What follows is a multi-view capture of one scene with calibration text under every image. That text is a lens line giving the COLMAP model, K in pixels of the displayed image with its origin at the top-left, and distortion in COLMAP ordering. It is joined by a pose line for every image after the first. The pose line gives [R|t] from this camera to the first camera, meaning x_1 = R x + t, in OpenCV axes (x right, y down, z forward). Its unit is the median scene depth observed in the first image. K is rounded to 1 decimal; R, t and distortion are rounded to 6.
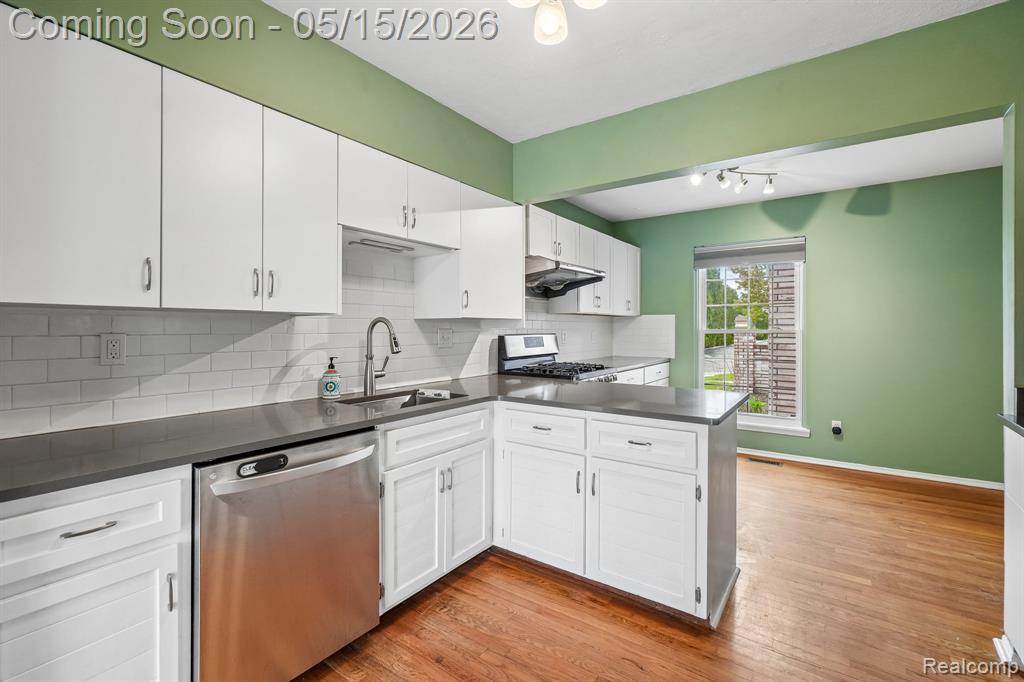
lens RADIAL K [[444.4, 0, 515.2], [0, 444.4, 328.6], [0, 0, 1]] dist [-0.001870, 0.000508]
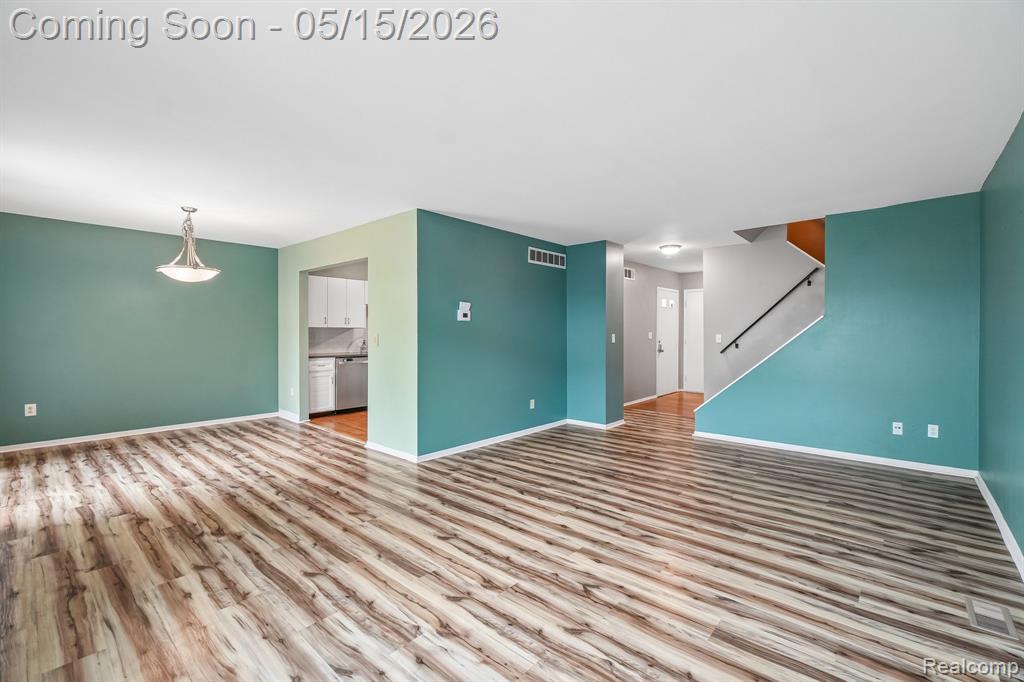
lens RADIAL K [[447.9, 0, 511.6], [0, 447.9, 335.8], [0, 0, 1]] dist [-0.000717, 0.000140]
pose [[0.993766, 0.000232, -0.111485, 0.780995], [0.000420, 0.999983, 0.005830, 0.007515], [0.111485, -0.005840, 0.993749, -1.629895]]
